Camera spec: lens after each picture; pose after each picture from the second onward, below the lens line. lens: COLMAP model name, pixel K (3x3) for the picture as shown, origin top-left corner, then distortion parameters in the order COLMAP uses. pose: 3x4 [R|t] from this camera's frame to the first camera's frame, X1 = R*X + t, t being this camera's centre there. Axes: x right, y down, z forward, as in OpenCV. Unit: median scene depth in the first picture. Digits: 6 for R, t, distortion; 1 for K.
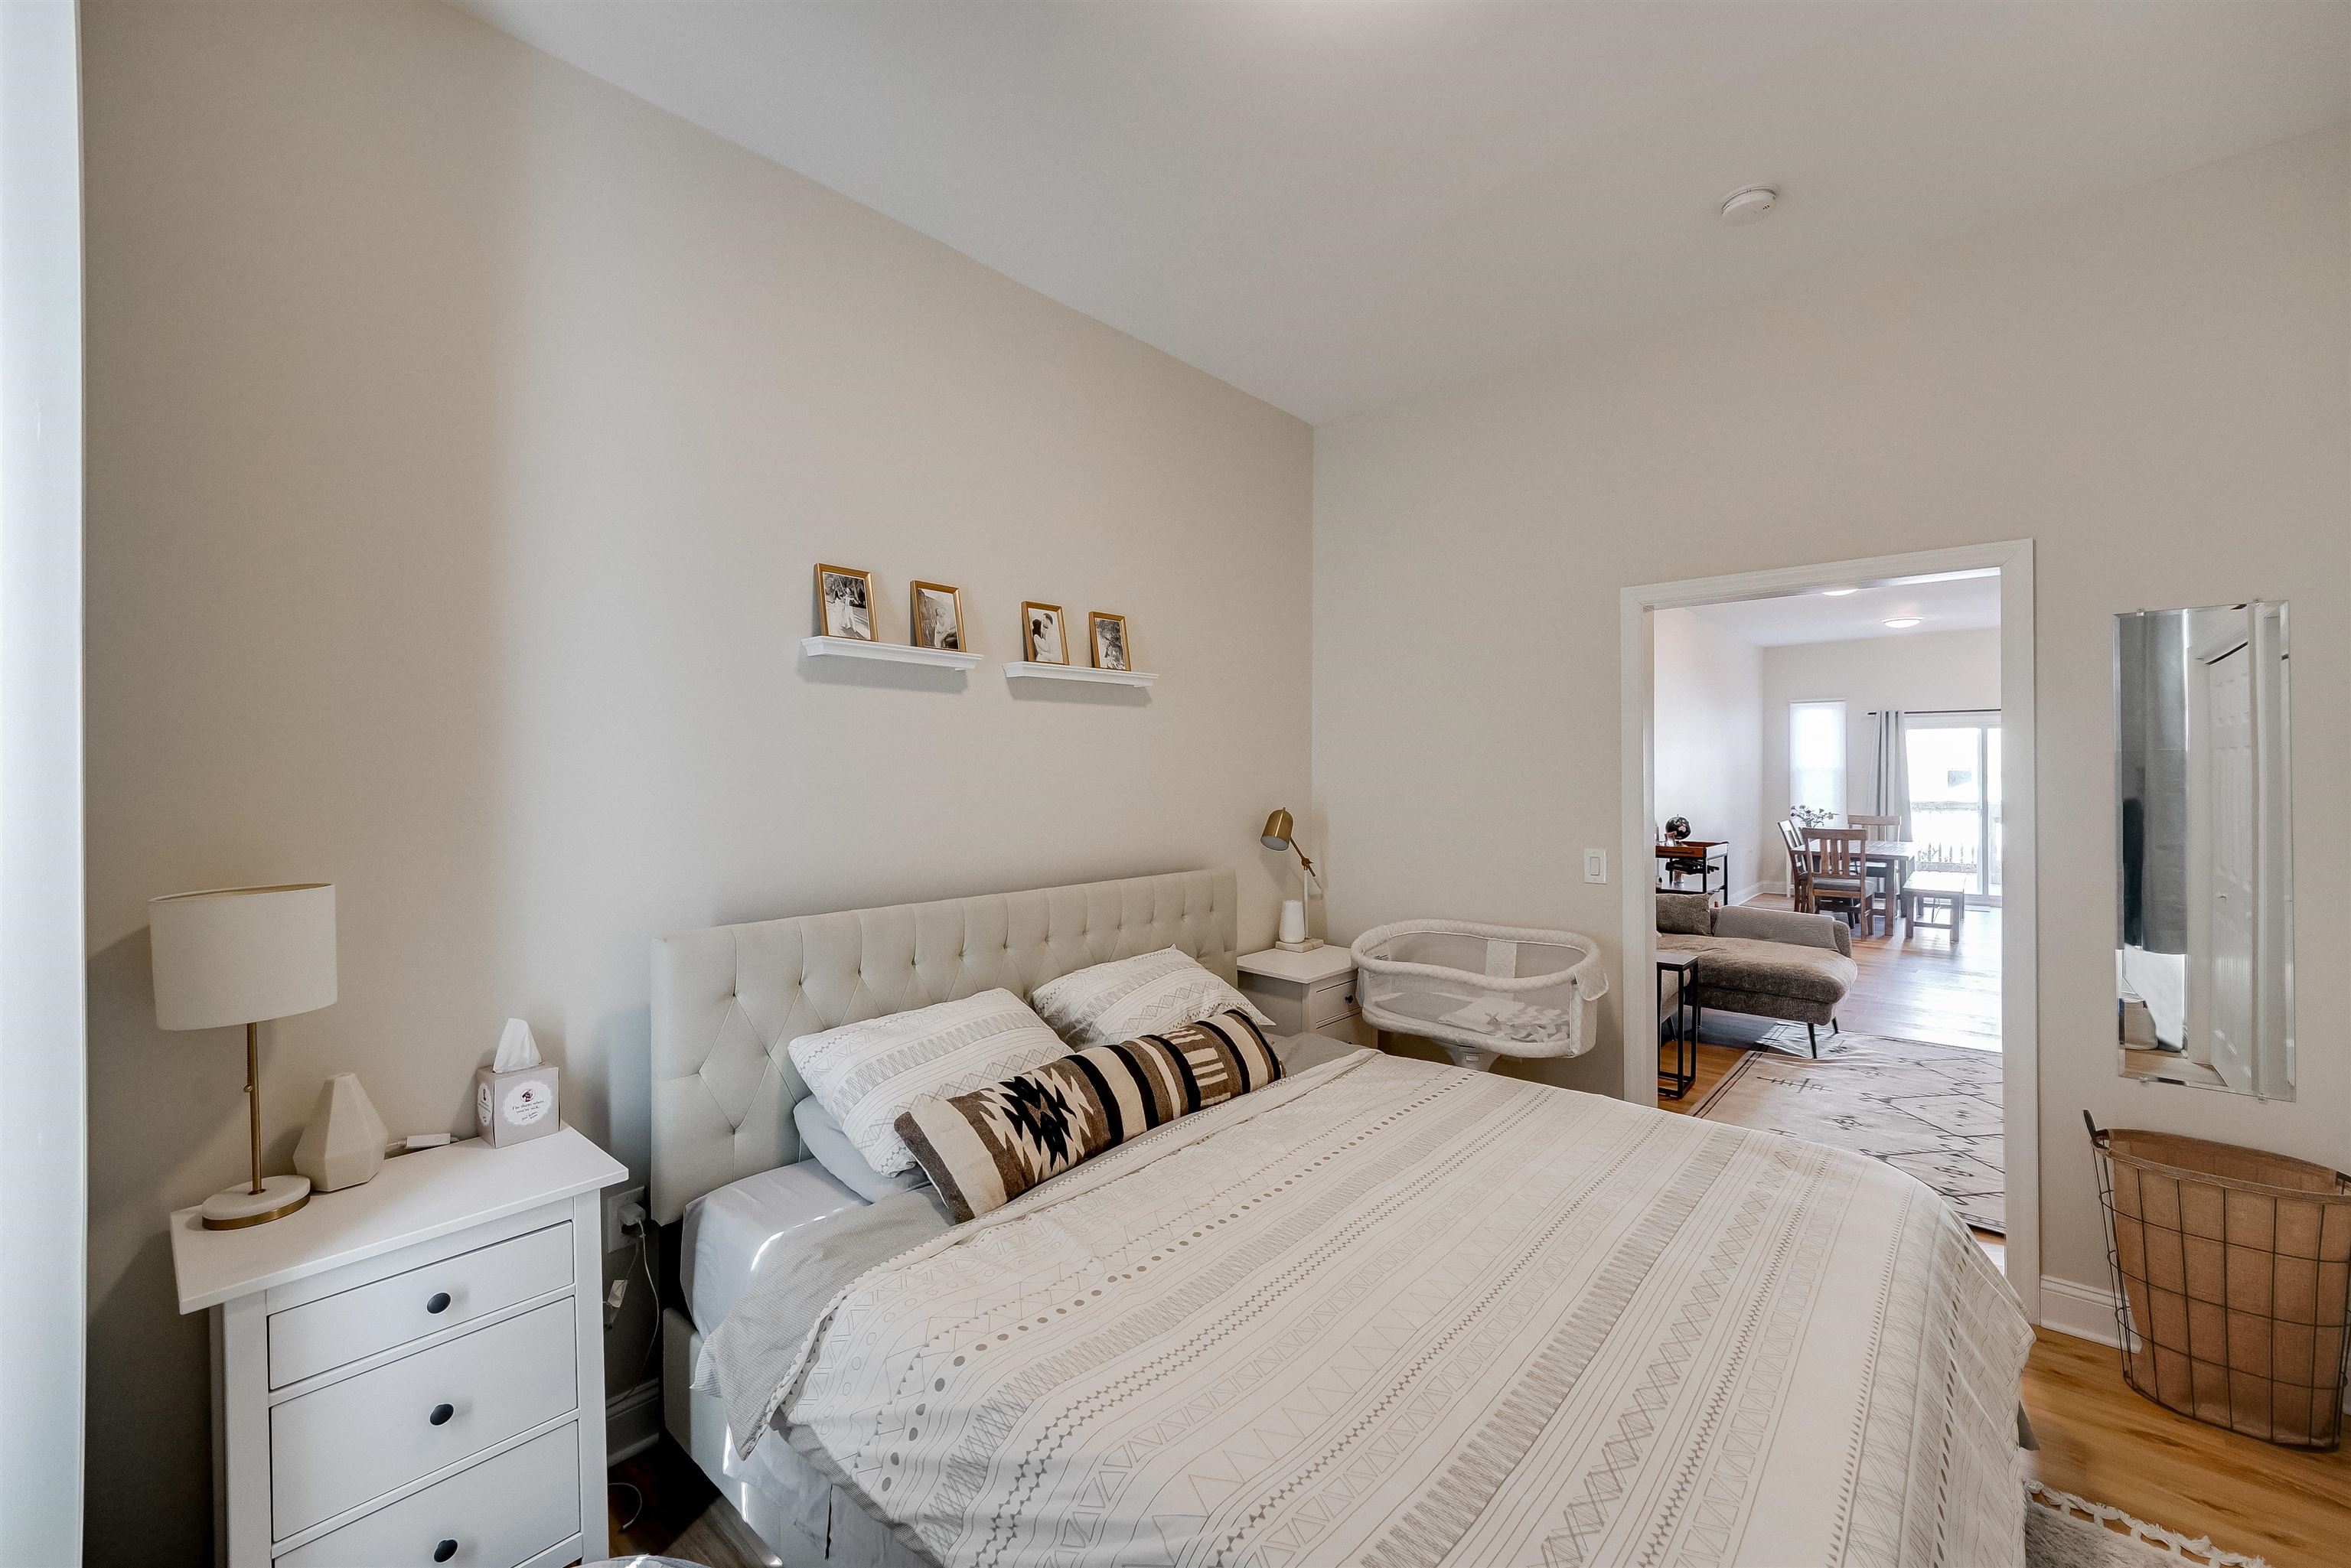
lens RADIAL K [[958.9, 0, 1165.5], [0, 958.9, 777.8], [0, 0, 1]] dist [-0.016229, 0.000334]
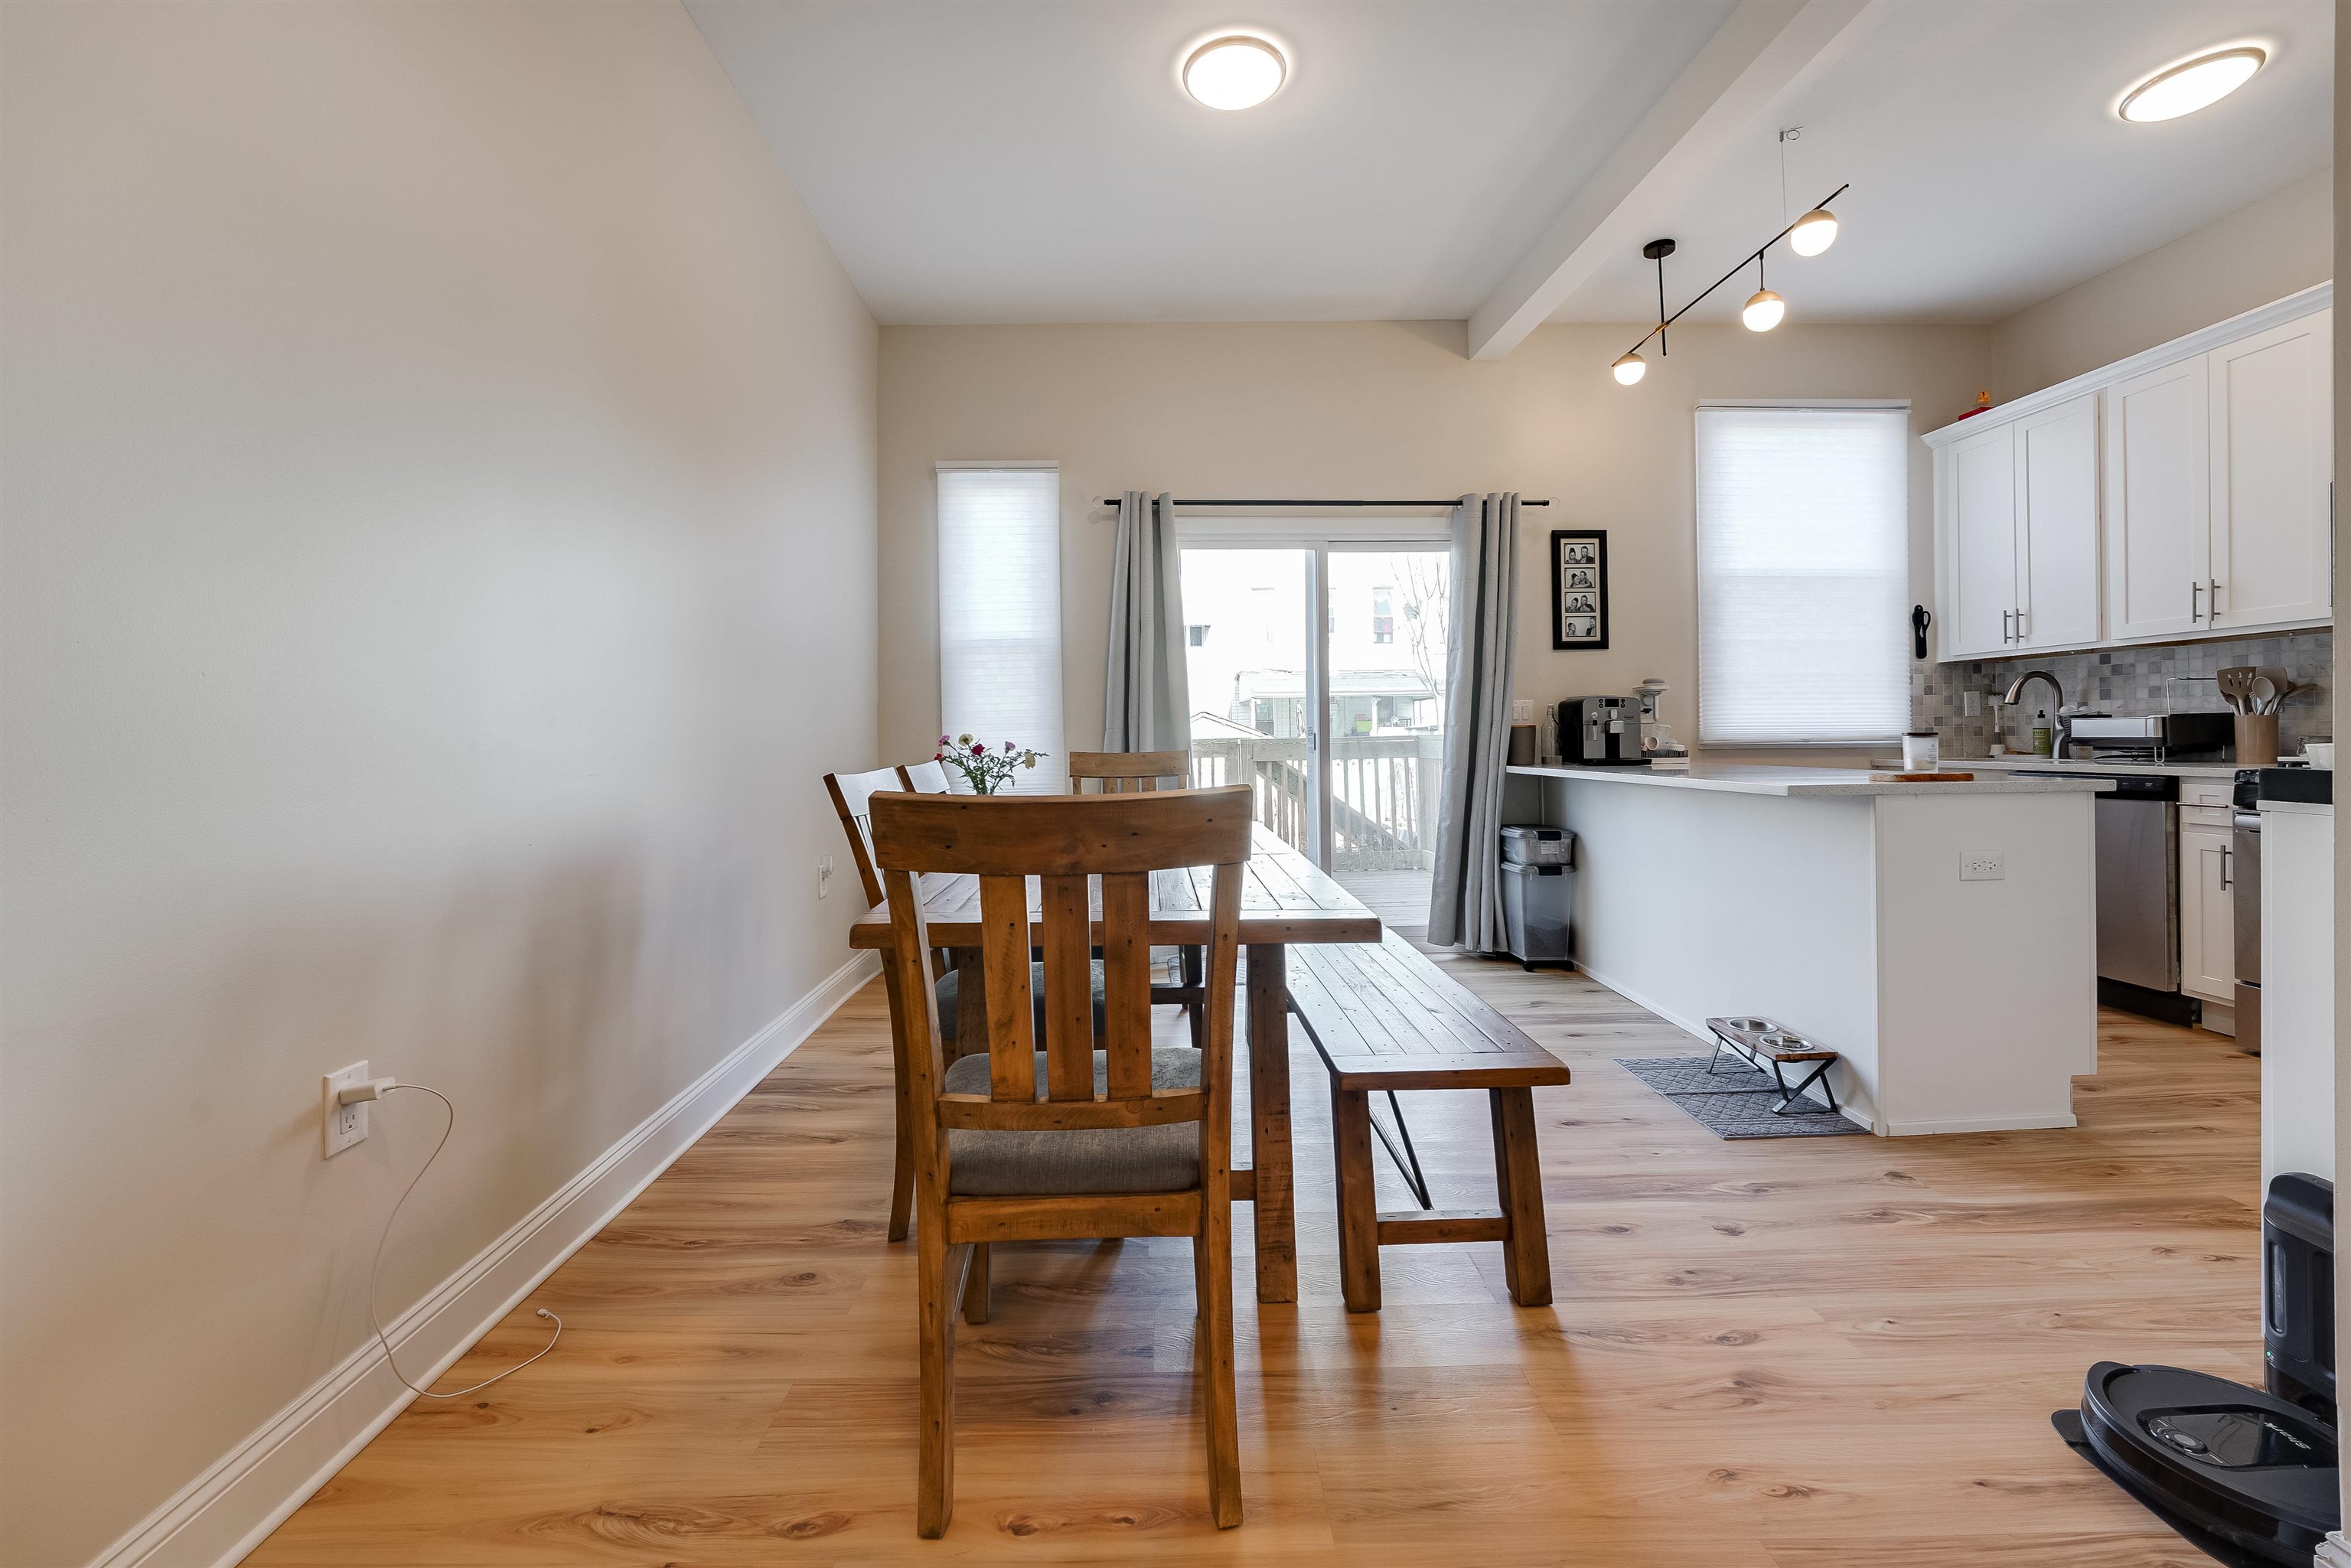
lens RADIAL K [[958.9, 0, 1185.2], [0, 958.9, 732.0], [0, 0, 1]] dist [-0.016229, 0.000334]
pose [[0.714354, 0.000906, 0.699784, 0.601363], [0.014110, 0.999777, -0.015698, 0.045584], [-0.699642, 0.021088, 0.714182, 0.863280]]
